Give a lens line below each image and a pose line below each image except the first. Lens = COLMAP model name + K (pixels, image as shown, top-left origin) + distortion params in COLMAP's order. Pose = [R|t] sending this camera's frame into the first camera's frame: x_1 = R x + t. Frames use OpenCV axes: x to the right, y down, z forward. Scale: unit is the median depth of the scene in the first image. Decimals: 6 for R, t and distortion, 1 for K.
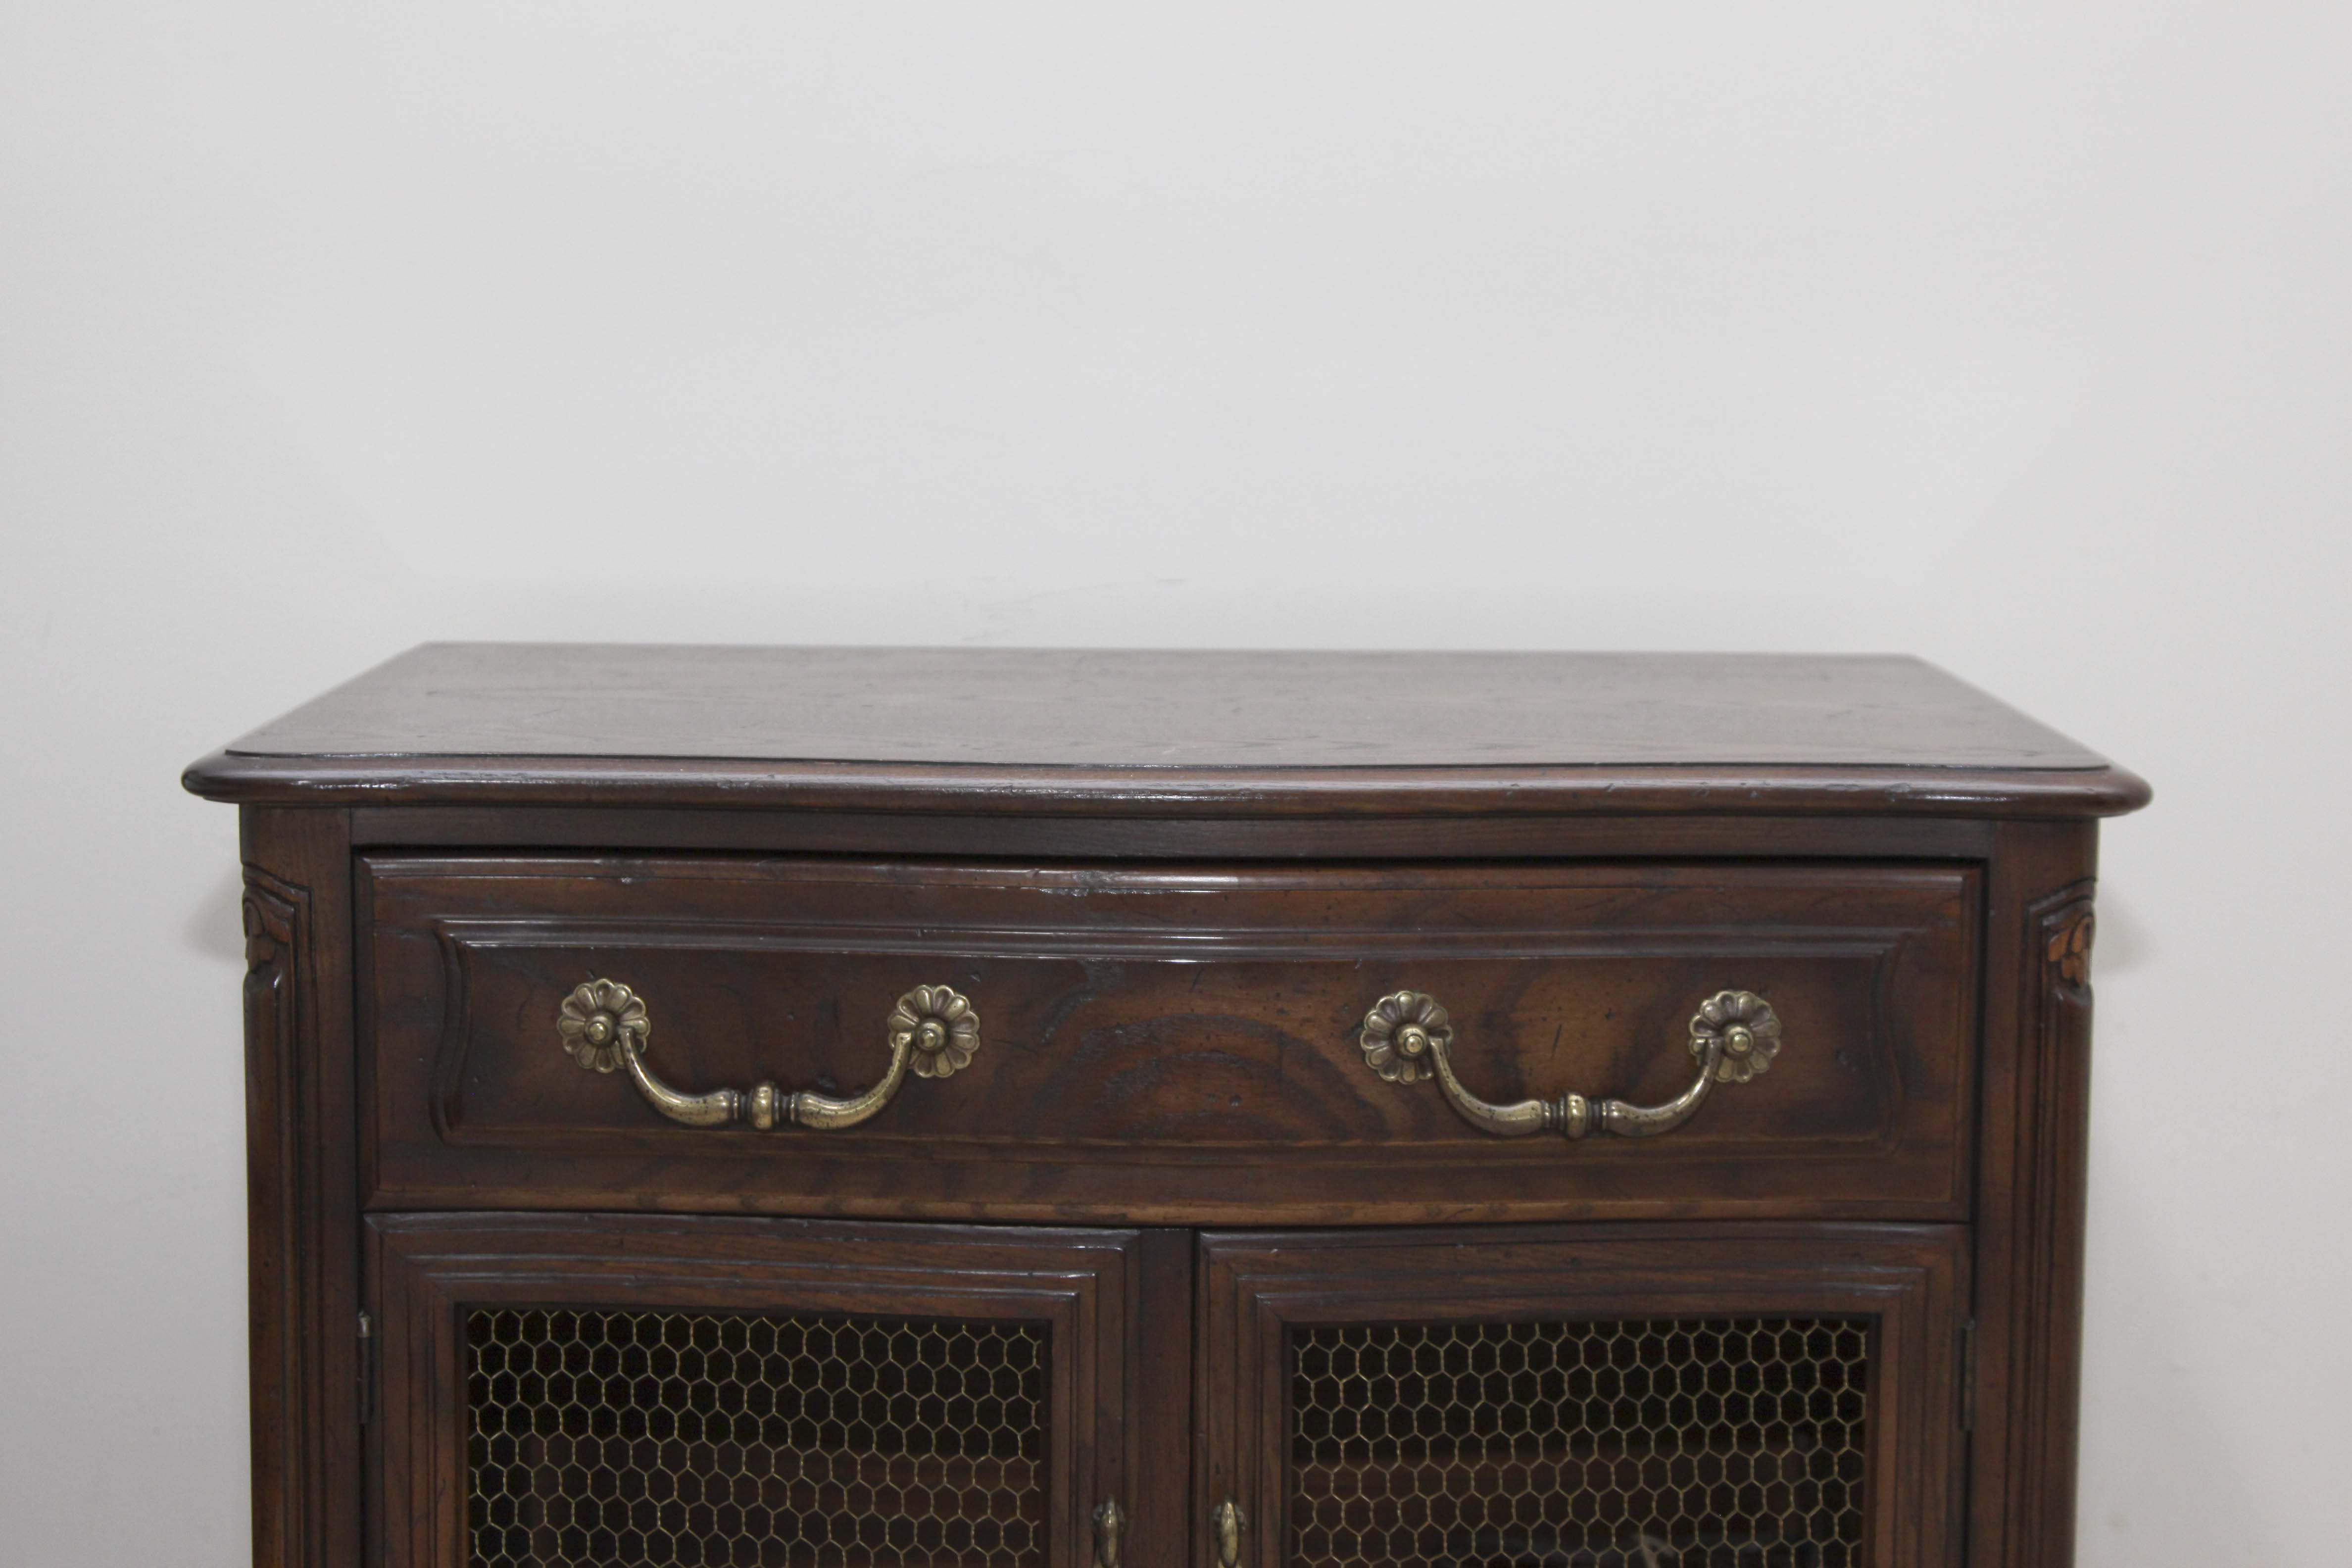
lens RADIAL K [[4479.2, 0, 1209.8], [0, 4479.2, 796.0], [0, 0, 1]] dist [0.079697, 0.000000]
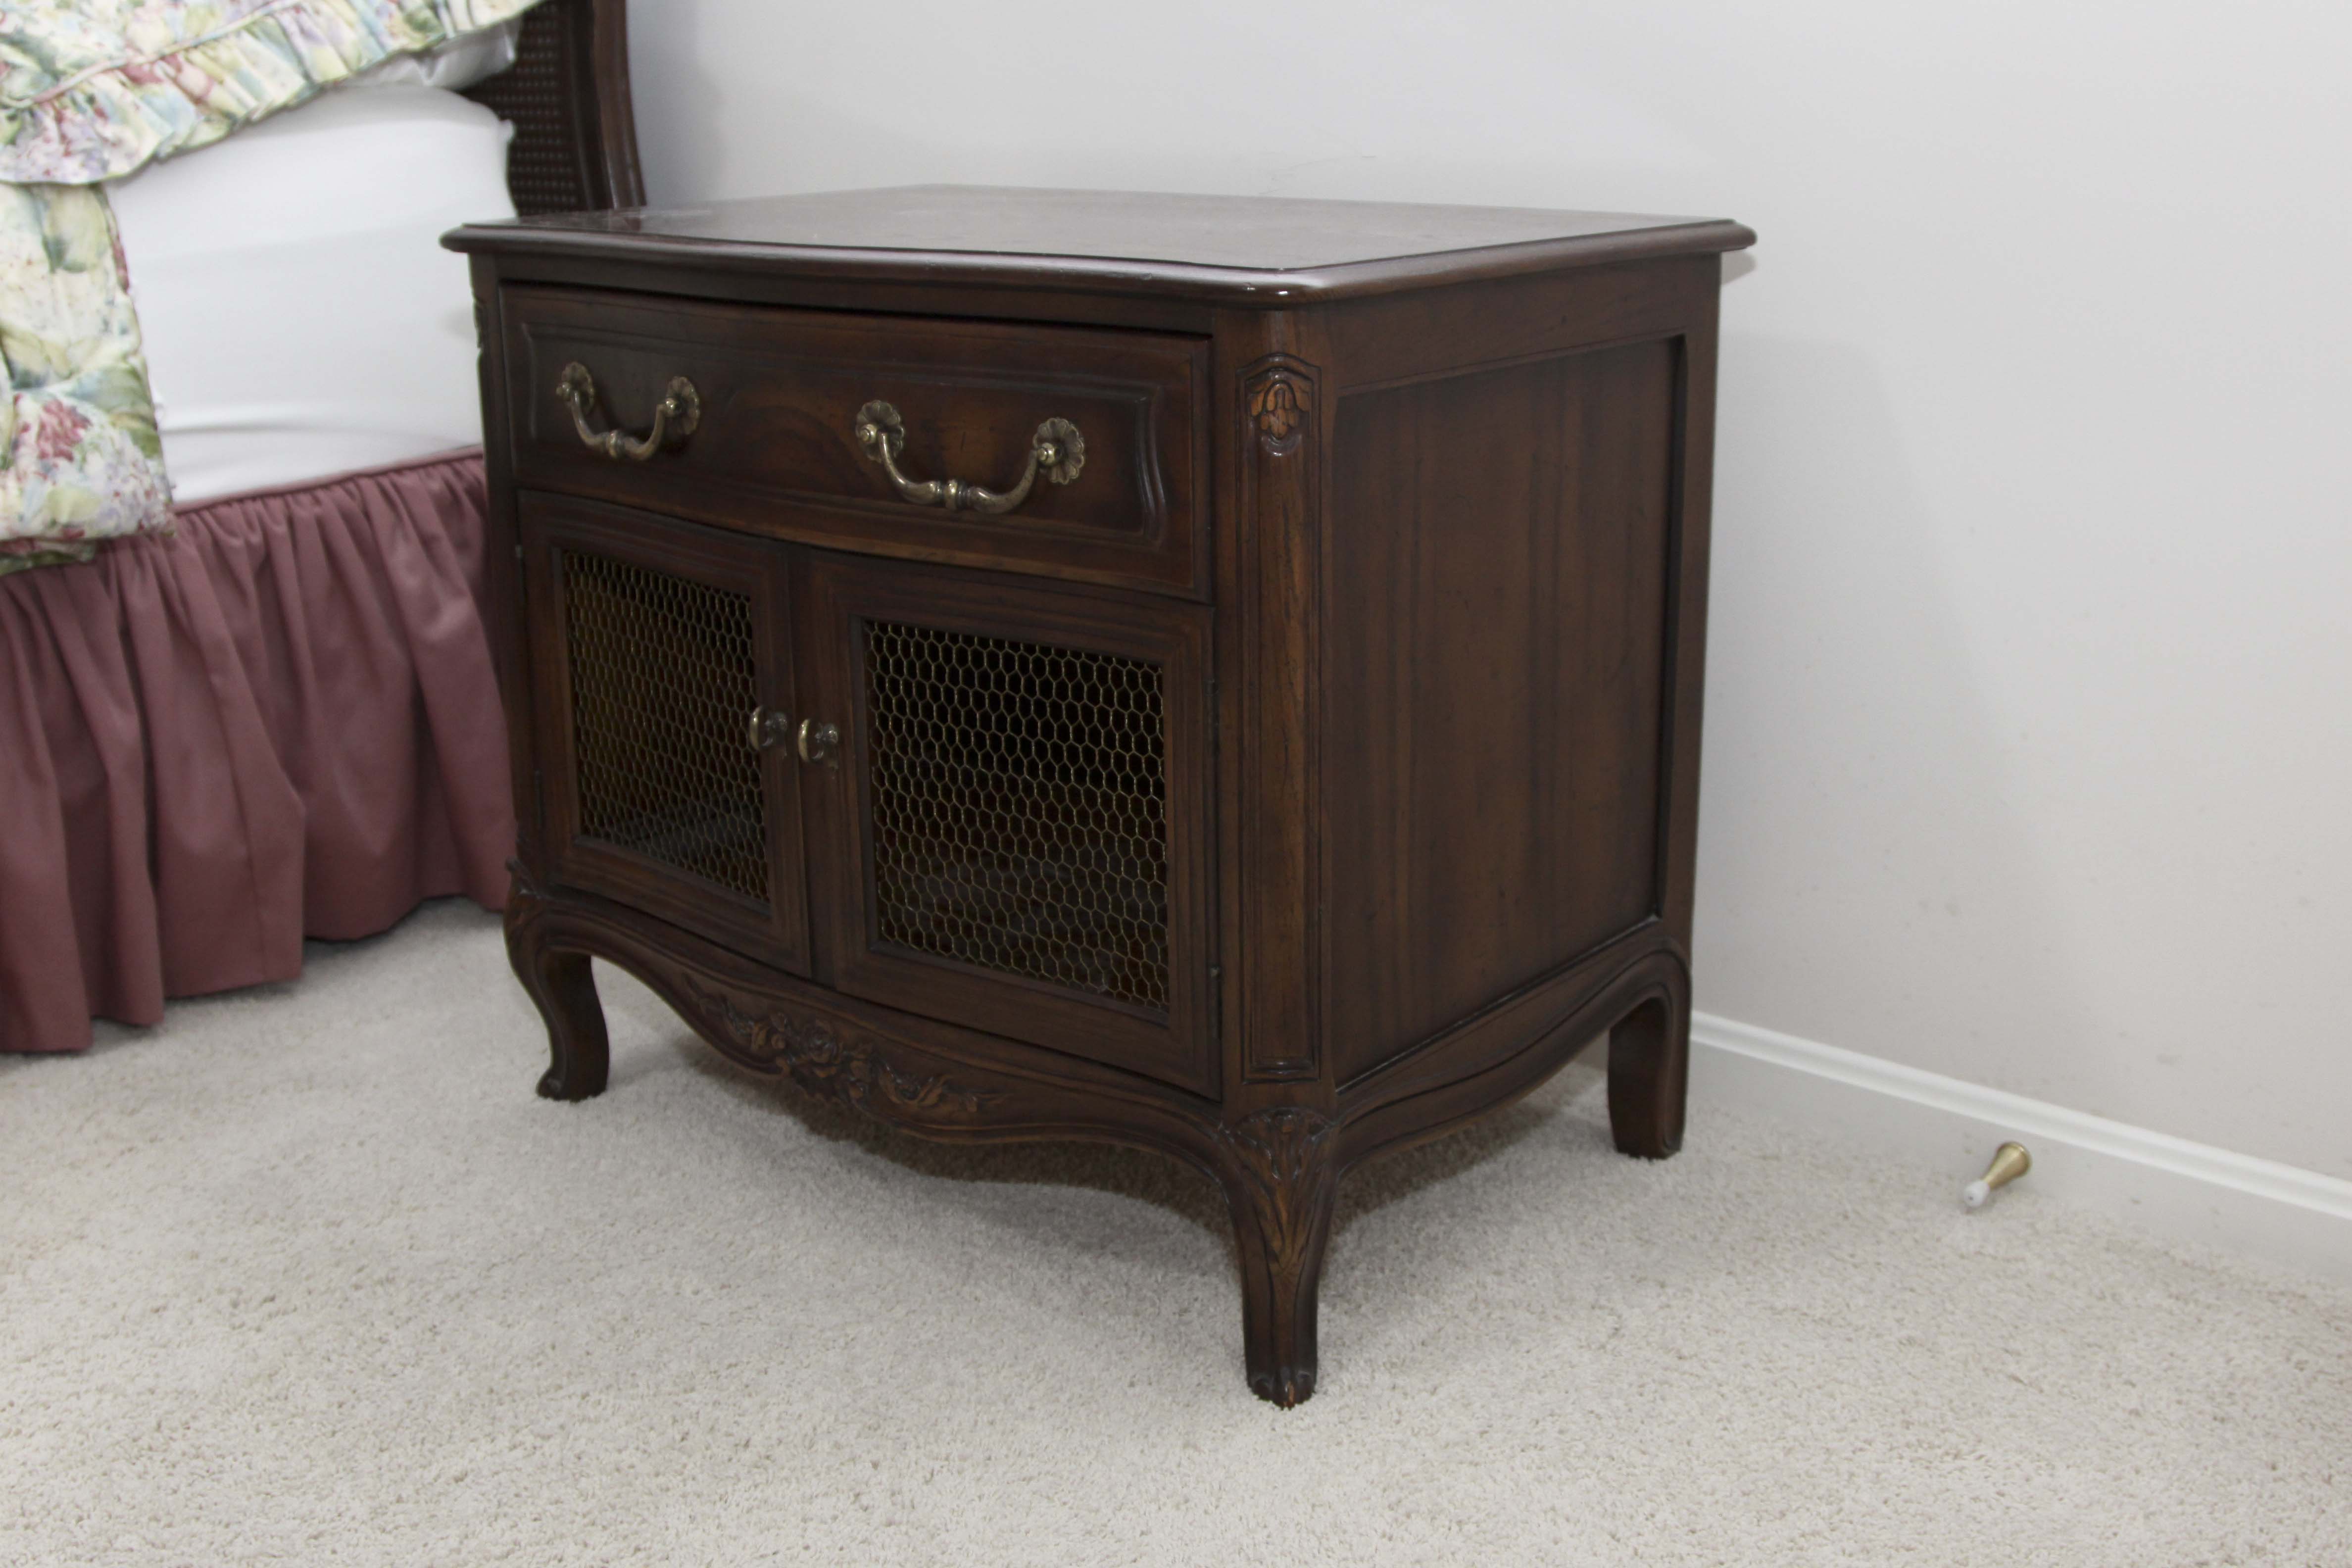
lens RADIAL K [[2594.5, 0, 1168.3], [0, 2594.5, 809.0], [0, 0, 1]] dist [-0.059591, 0.000000]
pose [[0.733278, 0.171492, -0.657946, 0.707255], [-0.067493, 0.981249, 0.180540, 0.014688], [0.676571, -0.087979, 0.731103, 0.420147]]
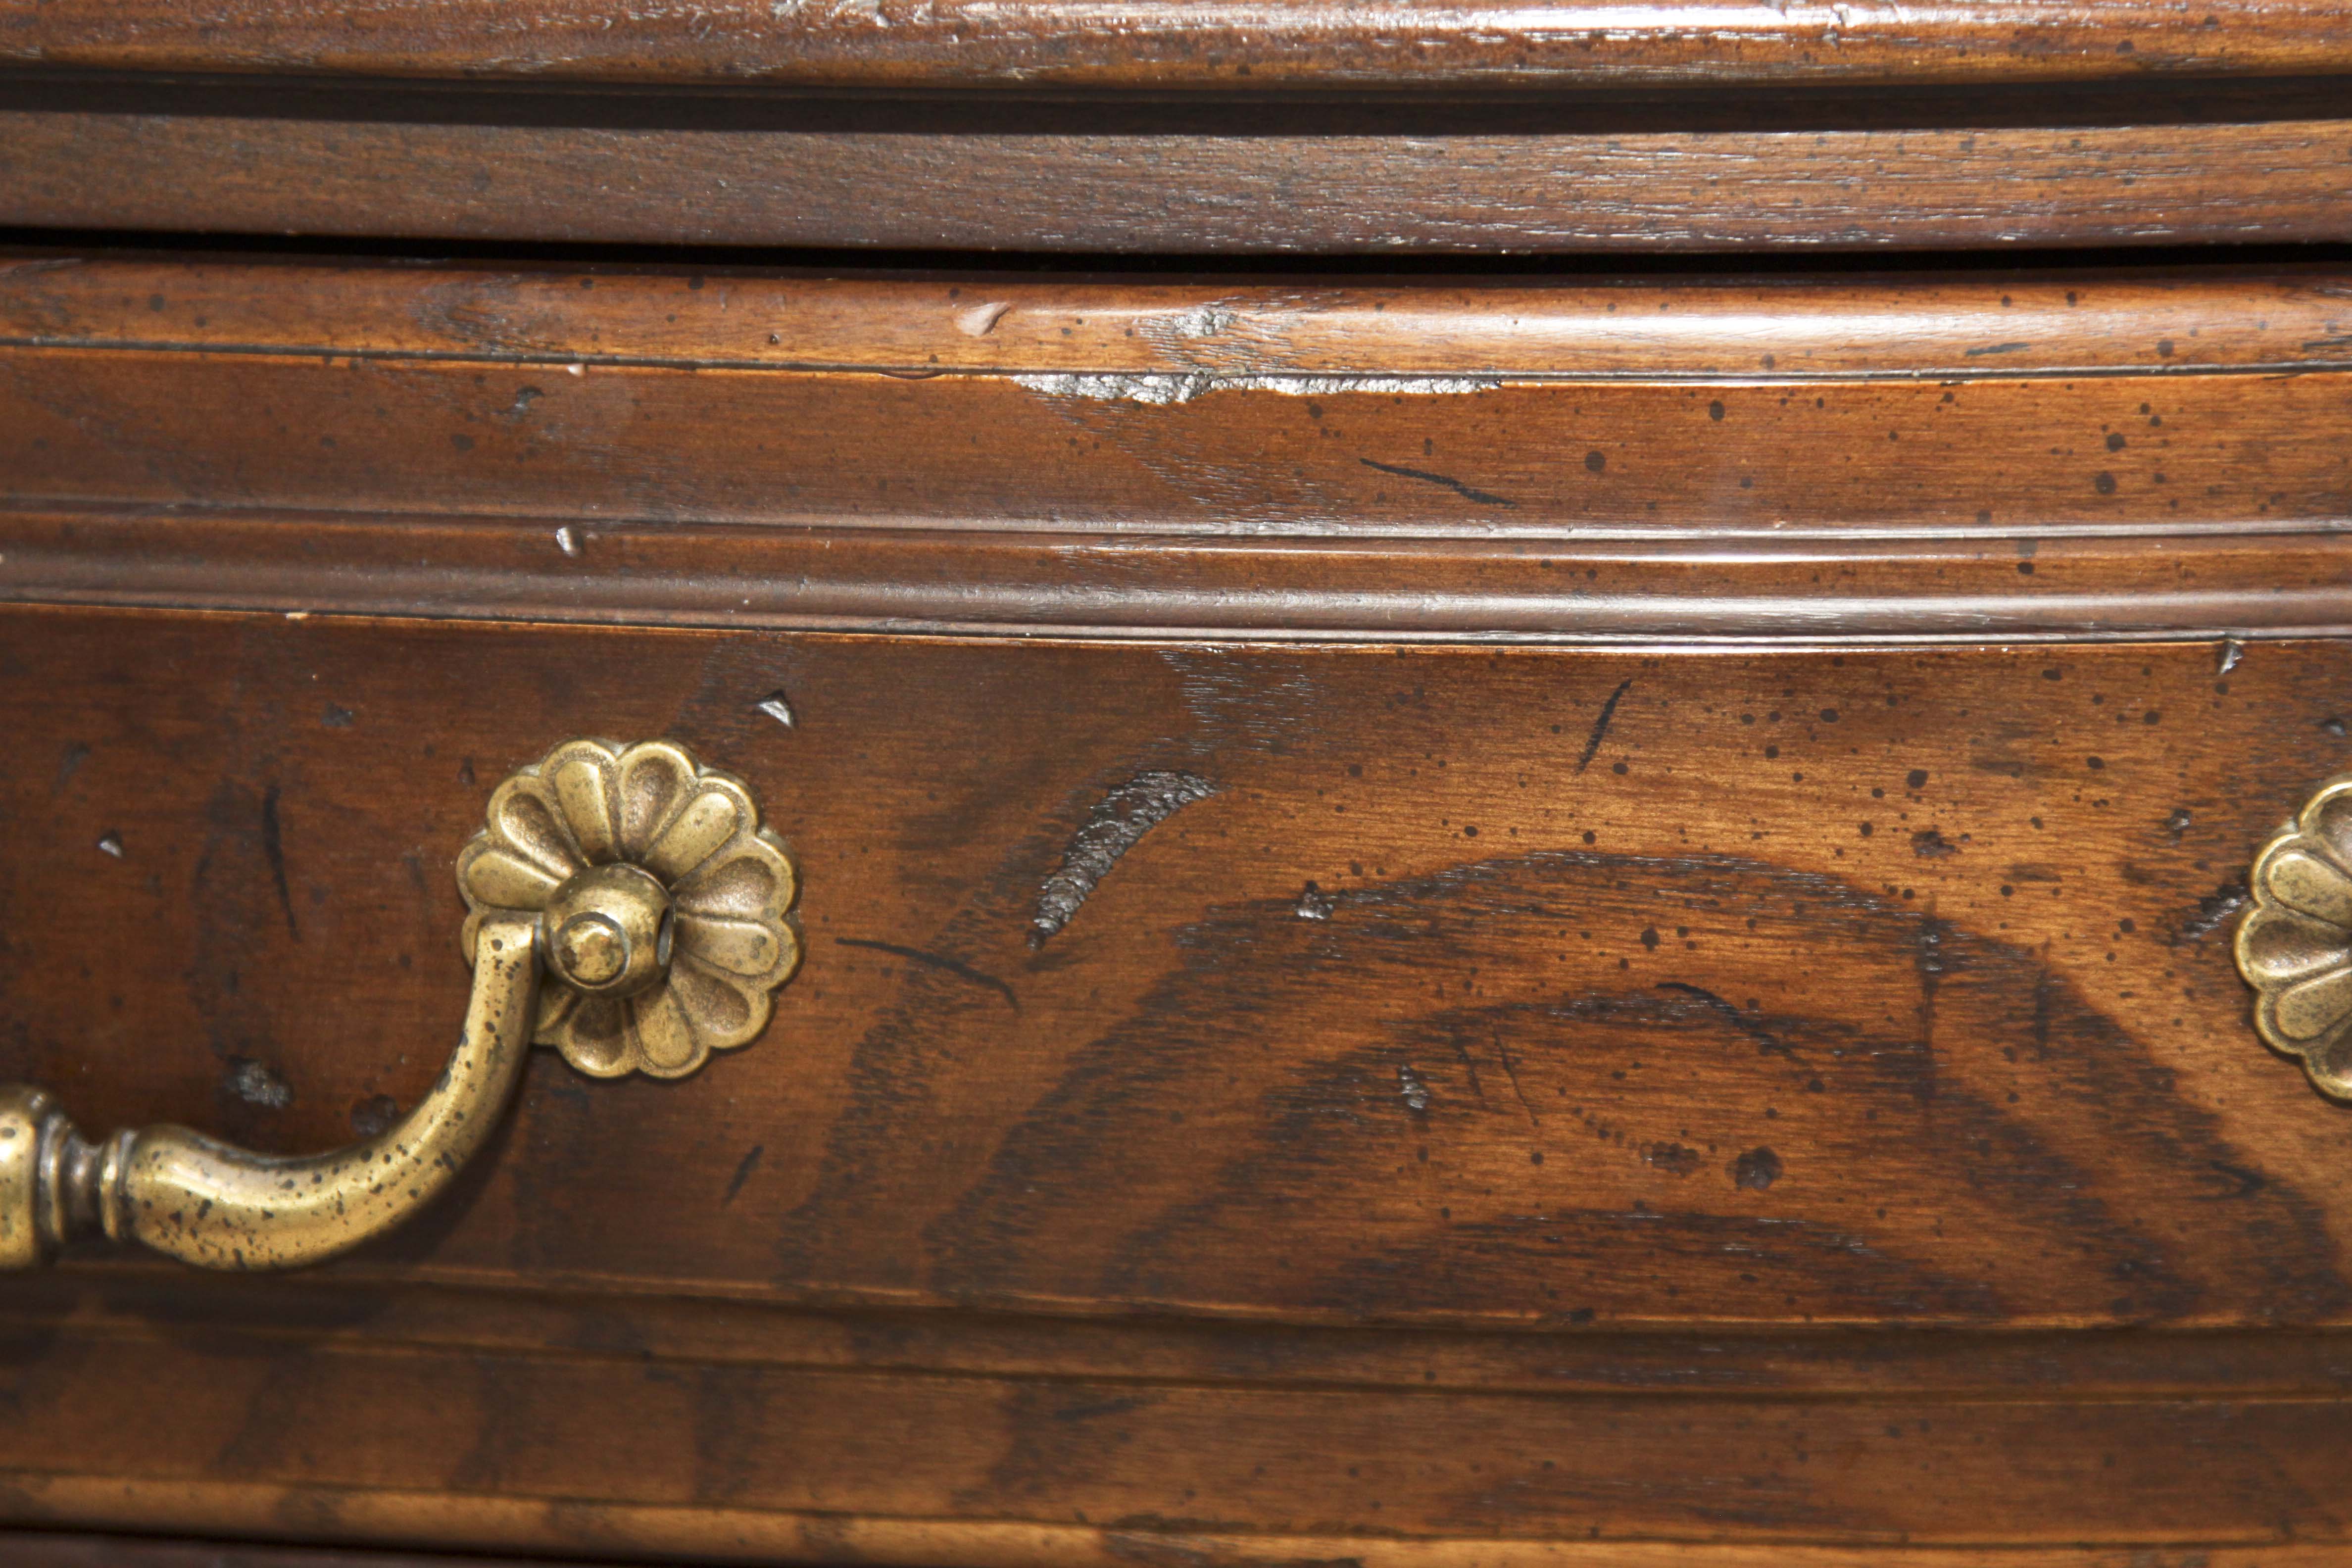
lens RADIAL K [[7632.5, 0, 1152.4], [0, 7632.5, 795.7], [0, 0, 1]] dist [0.199911, 0.000000]
pose [[0.993228, 0.001470, -0.116169, 0.022687], [0.014221, 0.990862, 0.134126, -0.015007], [0.115305, -0.134870, 0.984132, 0.553767]]
